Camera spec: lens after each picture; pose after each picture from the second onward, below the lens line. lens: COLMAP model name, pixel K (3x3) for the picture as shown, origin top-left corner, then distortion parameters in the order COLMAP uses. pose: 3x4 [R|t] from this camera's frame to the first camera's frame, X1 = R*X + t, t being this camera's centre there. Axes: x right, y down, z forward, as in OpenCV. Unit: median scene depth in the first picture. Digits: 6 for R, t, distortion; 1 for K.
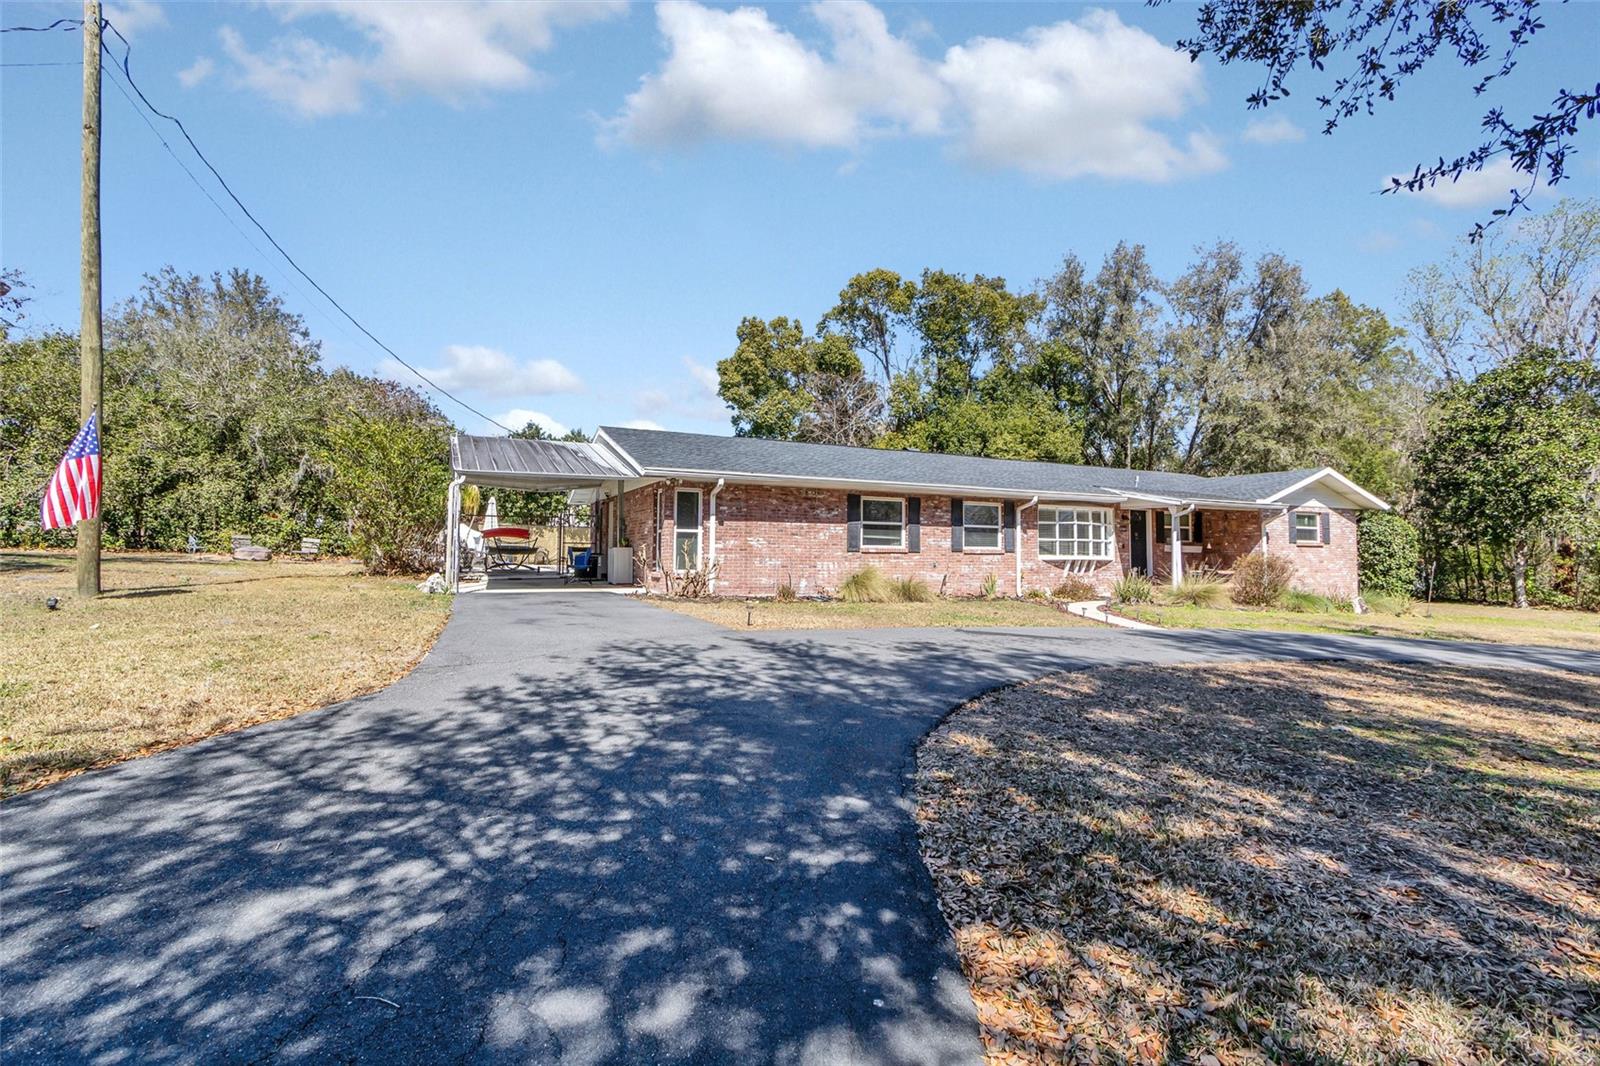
lens RADIAL K [[733.1, 0, 768.3], [0, 733.1, 529.0], [0, 0, 1]] dist [0.000105, -0.000124]
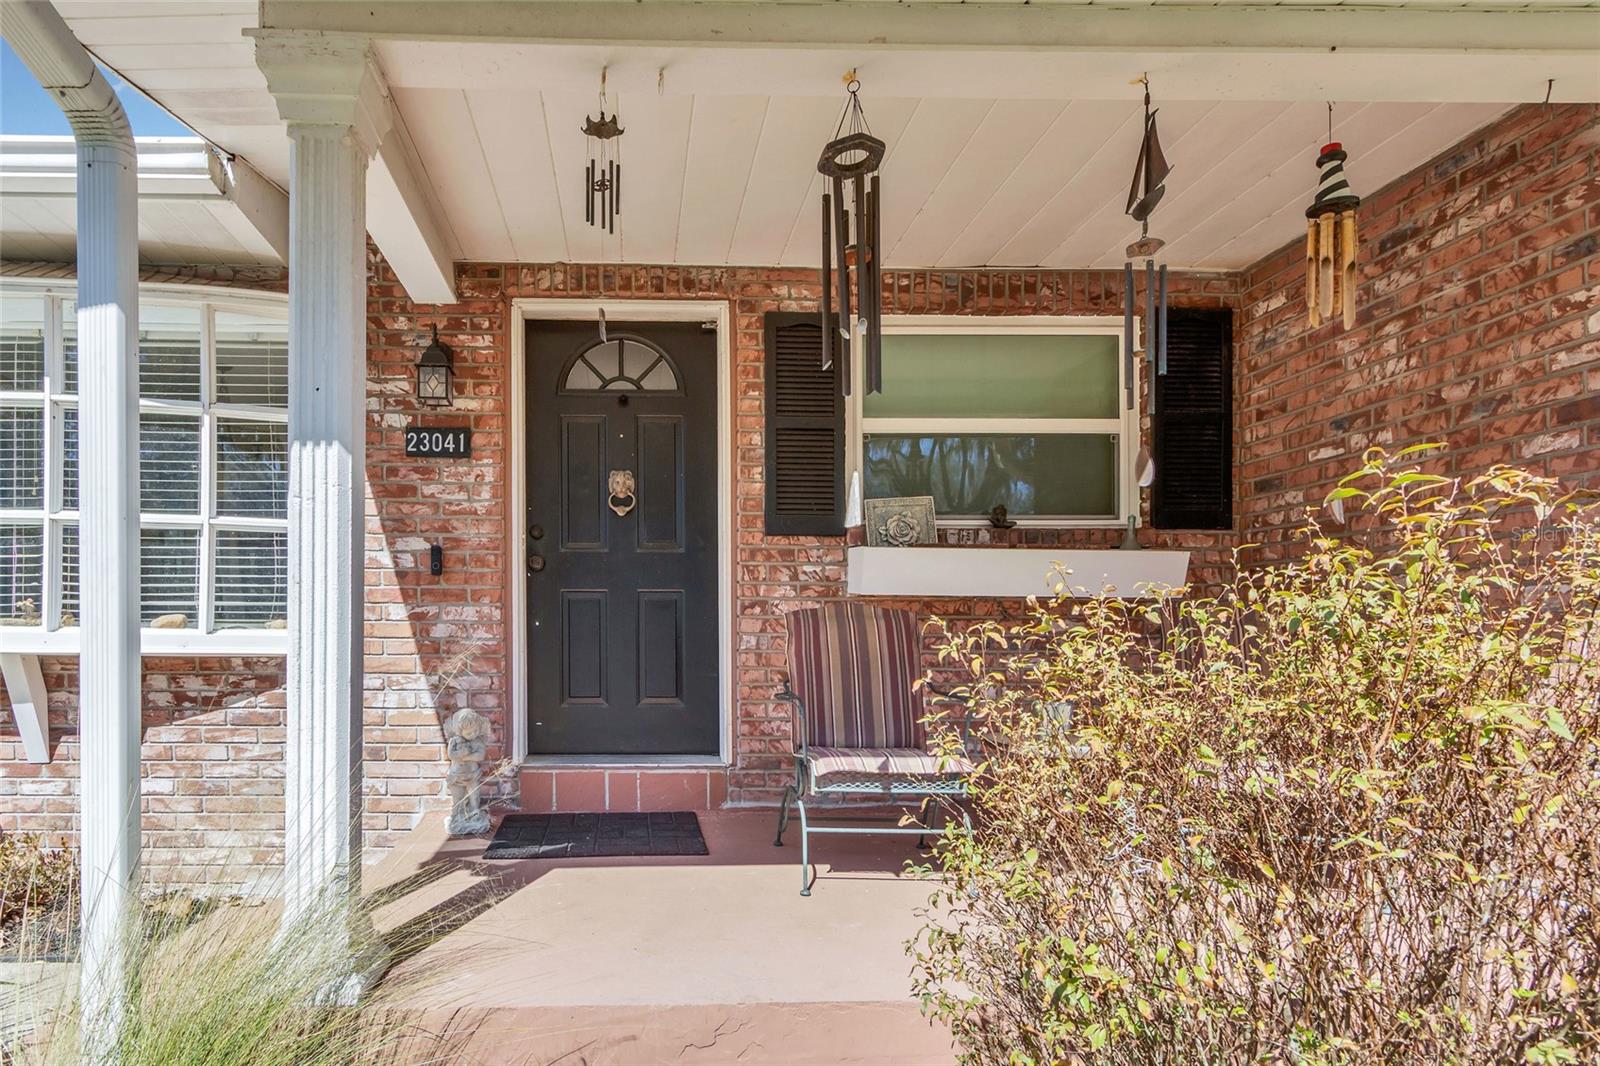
lens RADIAL K [[914.0, 0, 661.5], [0, 914.0, 623.6], [0, 0, 1]] dist [0.020175, -0.000998]
pose [[0.920207, -0.007504, -0.391361, 0.680343], [0.017663, 0.999594, 0.022365, 0.037834], [0.391034, -0.027493, 0.919966, 0.969117]]
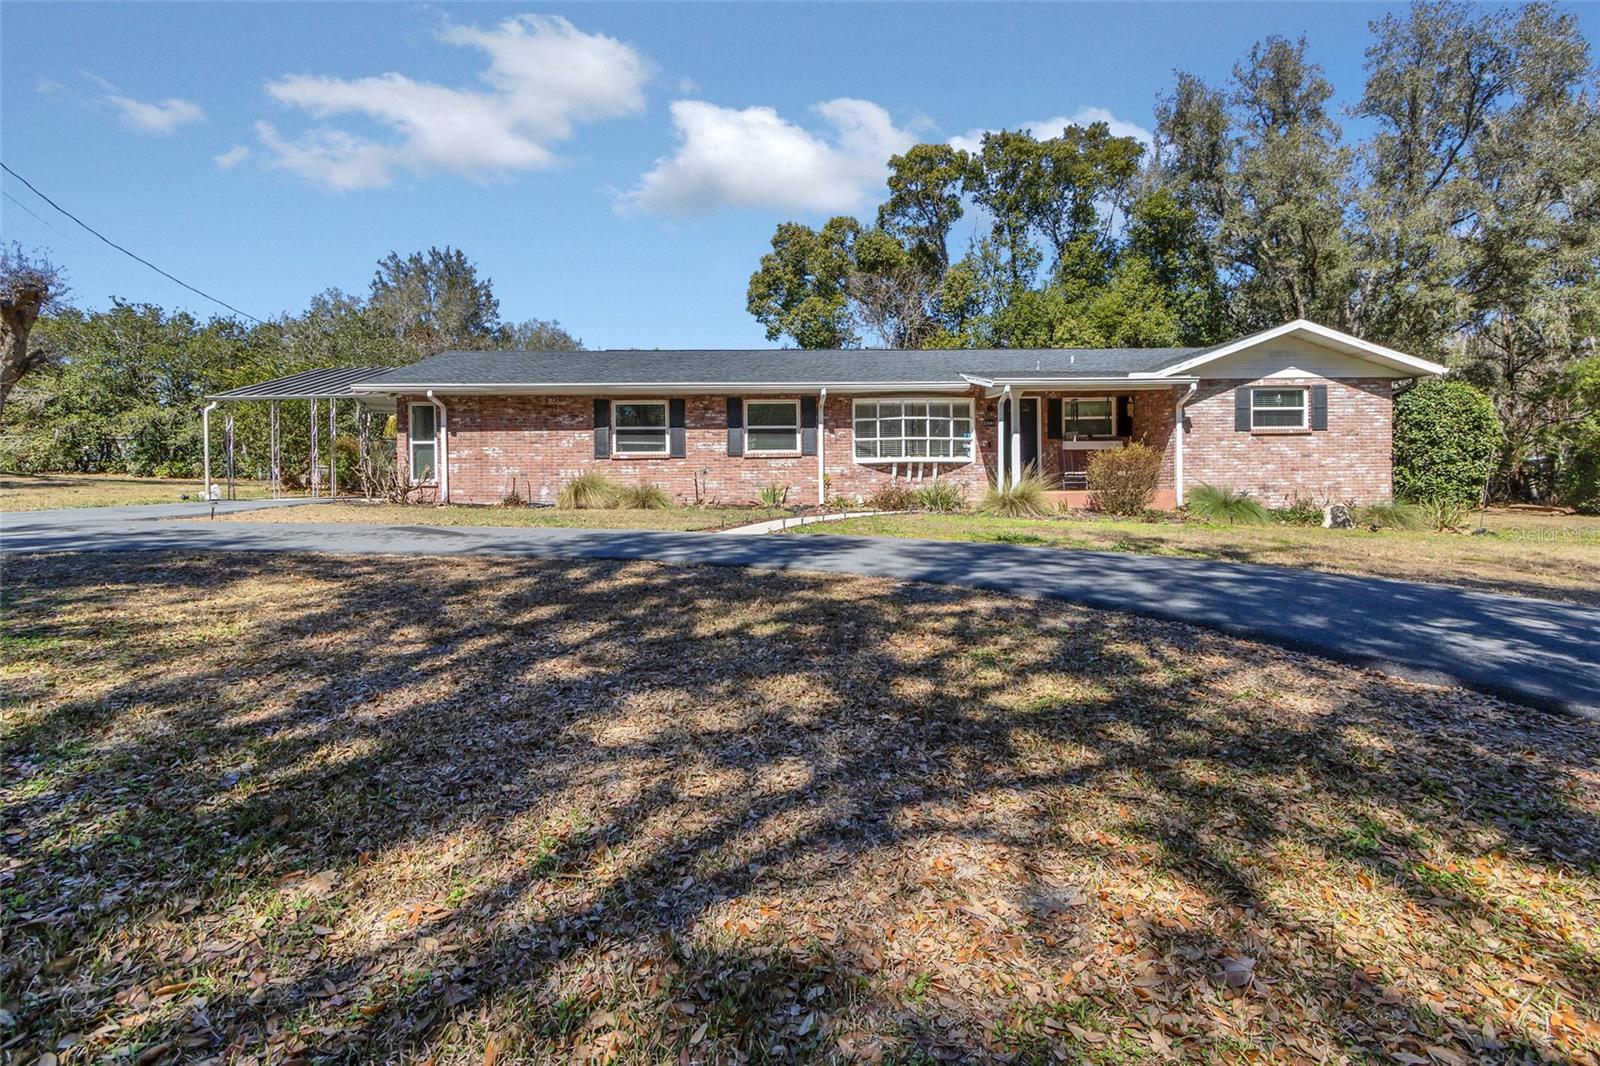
lens RADIAL K [[764.8, 0, 798.1], [0, 764.8, 495.4], [0, 0, 1]] dist [0.007825, -0.000386]
pose [[0.923266, -0.014872, -0.383873, 0.699050], [0.032727, 0.998663, 0.040024, 0.044708], [0.382765, -0.049516, 0.922518, 0.153625]]
